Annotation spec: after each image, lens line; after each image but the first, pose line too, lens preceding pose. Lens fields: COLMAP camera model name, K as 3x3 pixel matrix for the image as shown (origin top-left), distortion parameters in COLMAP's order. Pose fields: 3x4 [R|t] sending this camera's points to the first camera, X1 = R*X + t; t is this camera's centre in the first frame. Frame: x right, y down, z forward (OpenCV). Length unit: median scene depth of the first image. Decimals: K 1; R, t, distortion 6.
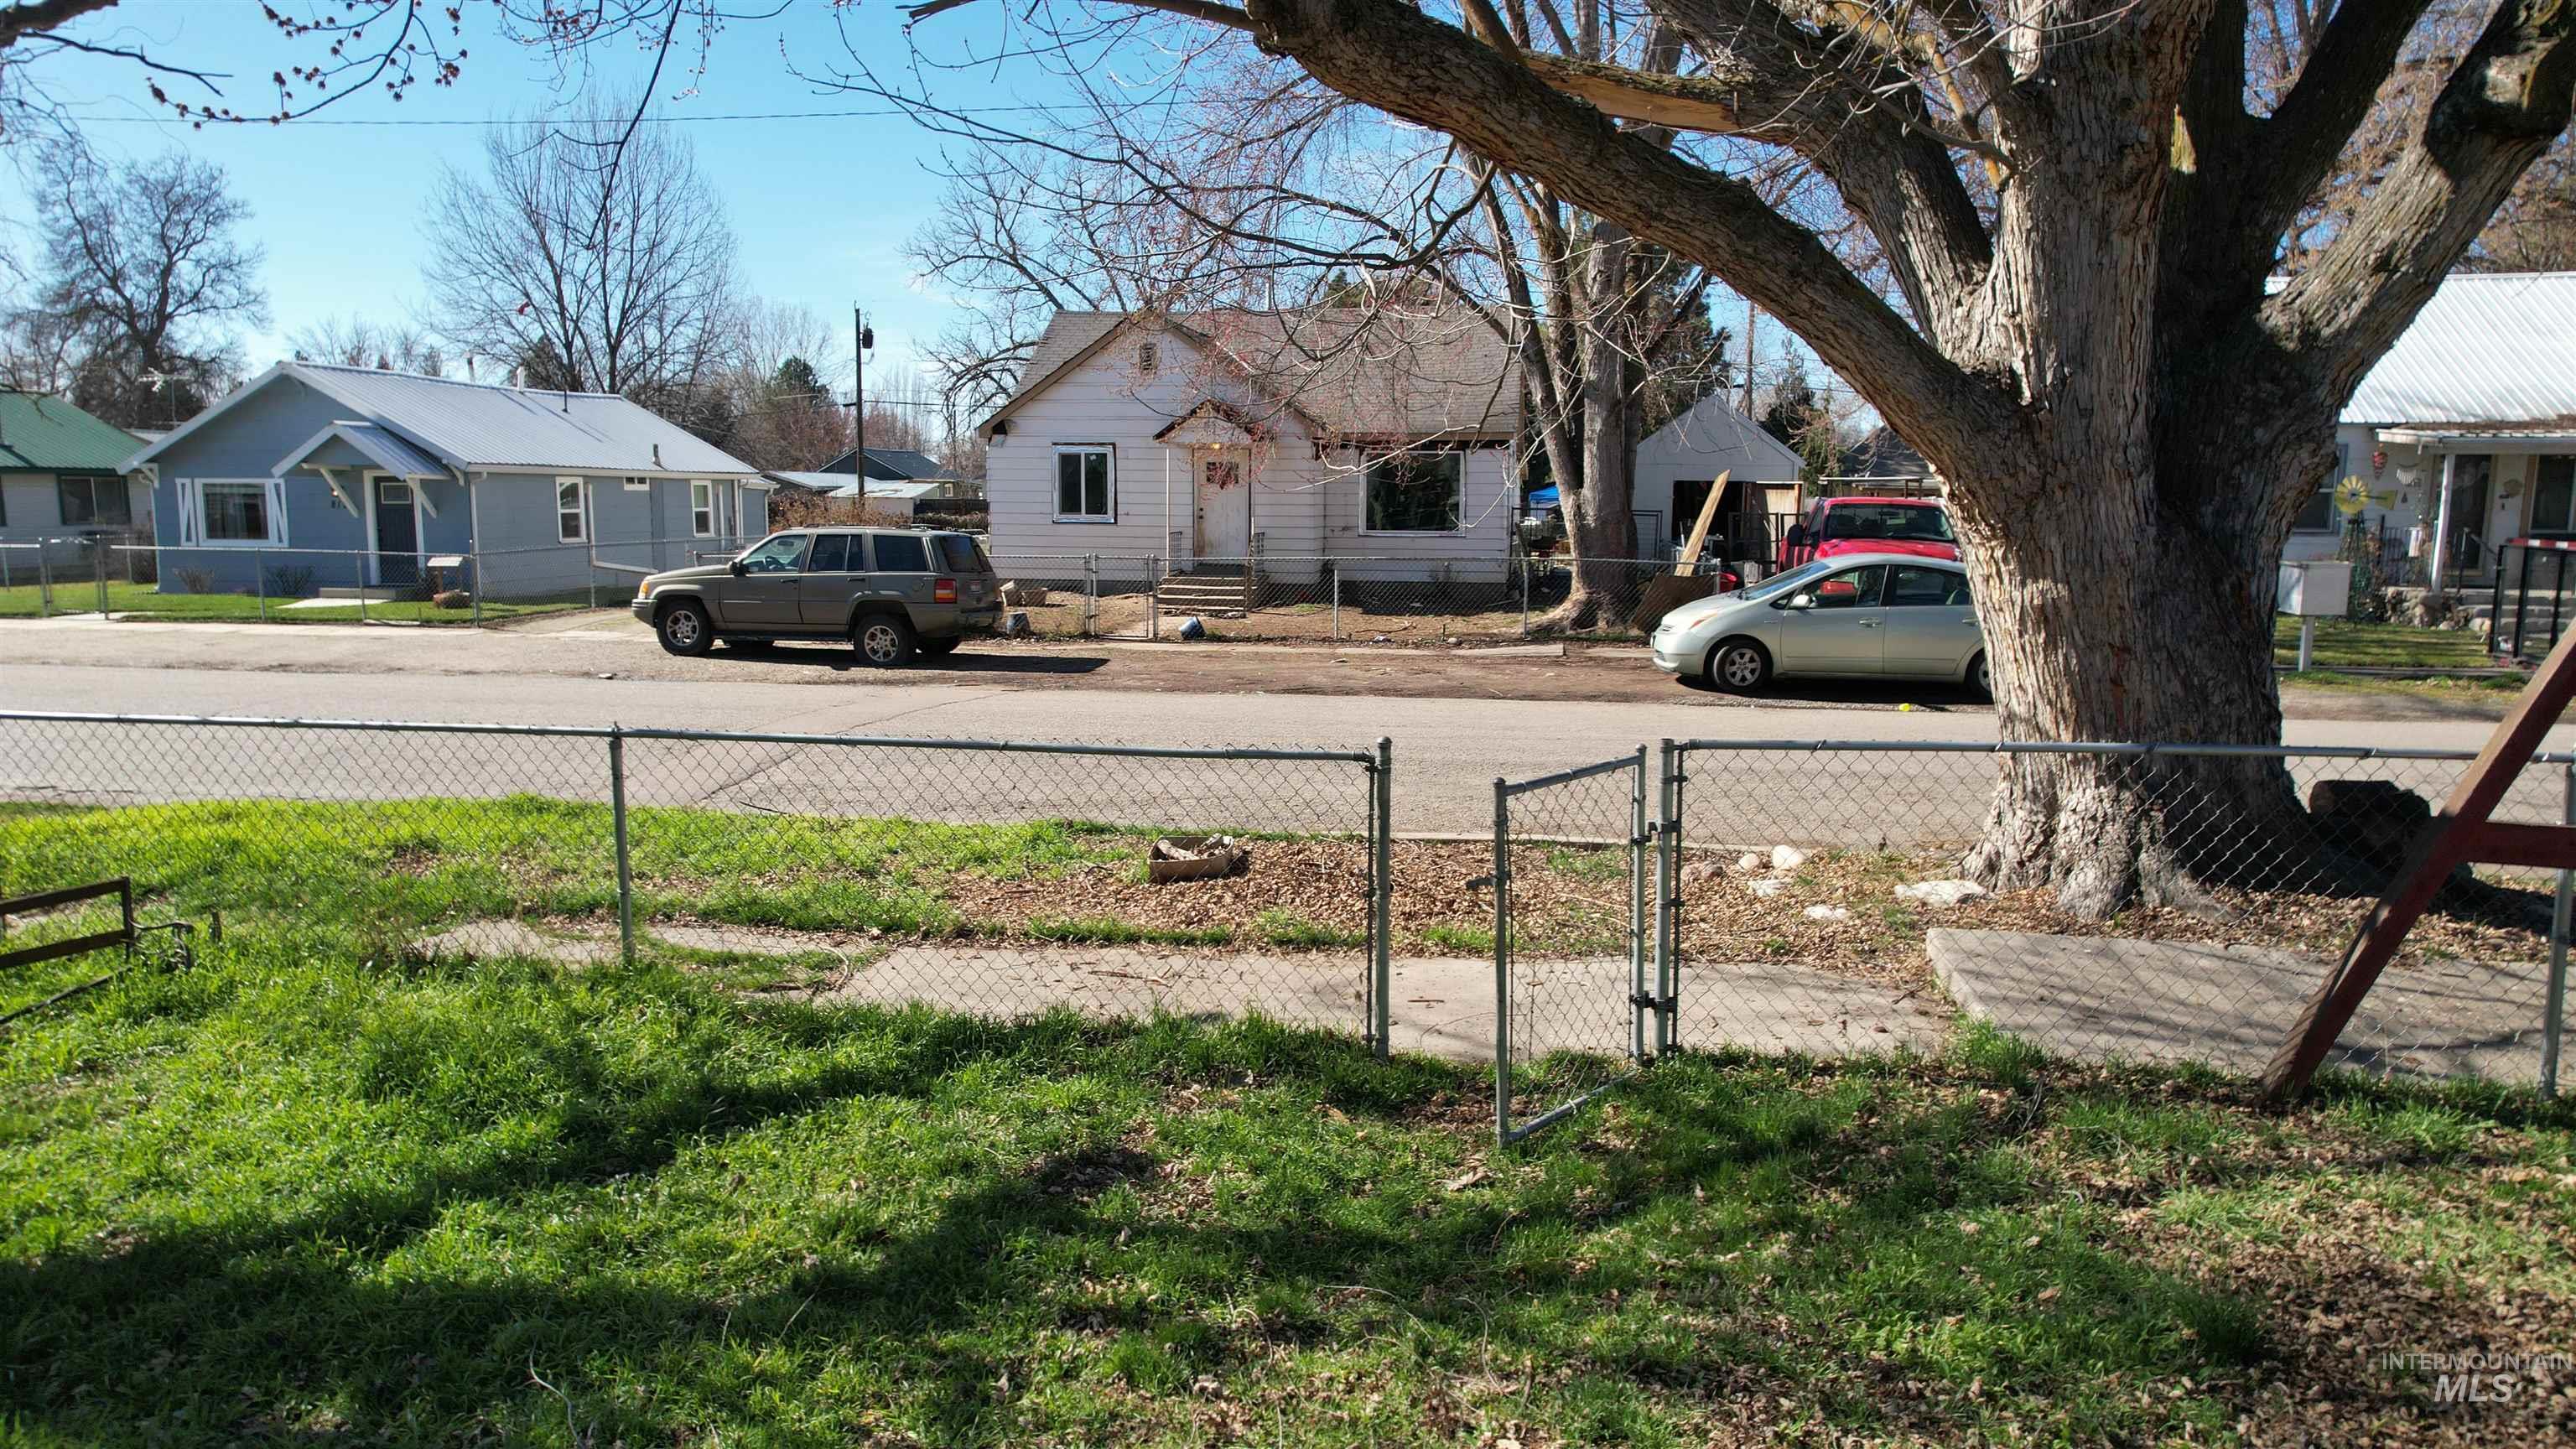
lens RADIAL K [[1648.1, 0, 1296.4], [0, 1648.1, 737.0], [0, 0, 1]] dist [-0.080881, 0.074843]
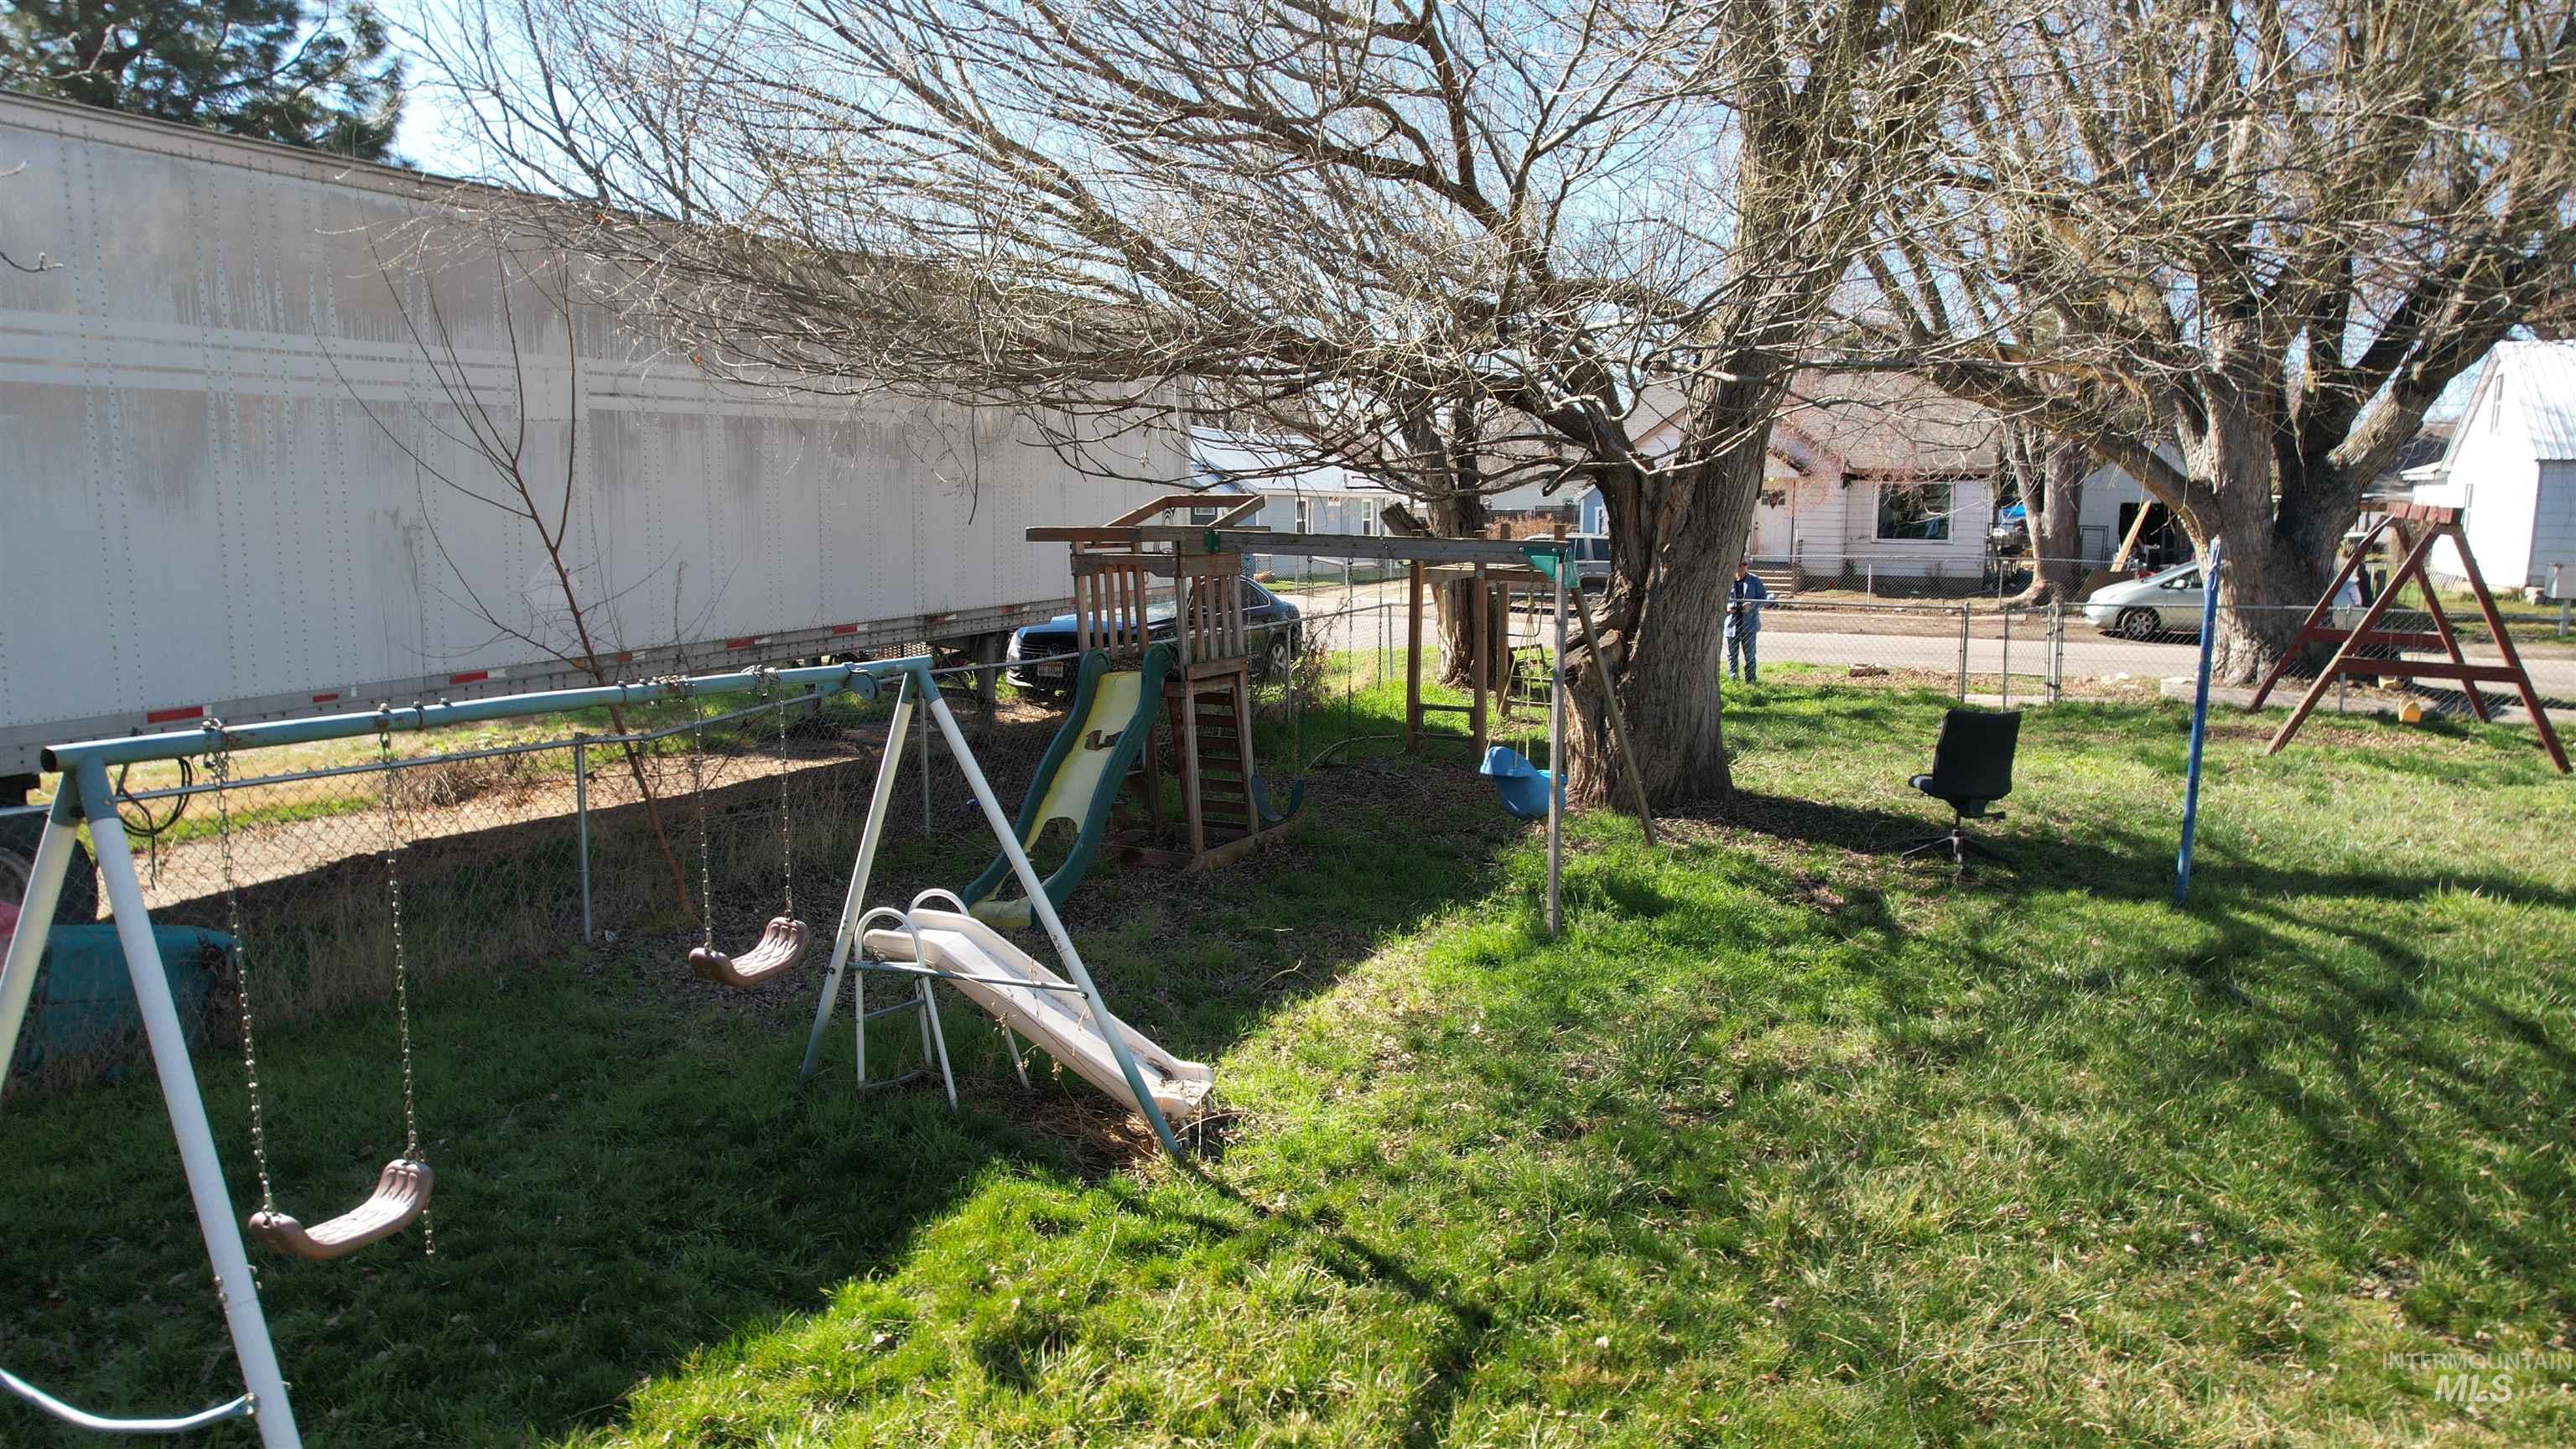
lens RADIAL K [[1647.0, 0, 1290.9], [0, 1647.0, 736.4], [0, 0, 1]] dist [-0.069887, 0.060512]
pose [[0.965445, 0.036294, -0.258068, -0.088705], [-0.037357, 0.999302, 0.000785, 0.070155], [0.257916, 0.008883, 0.966127, -0.552778]]
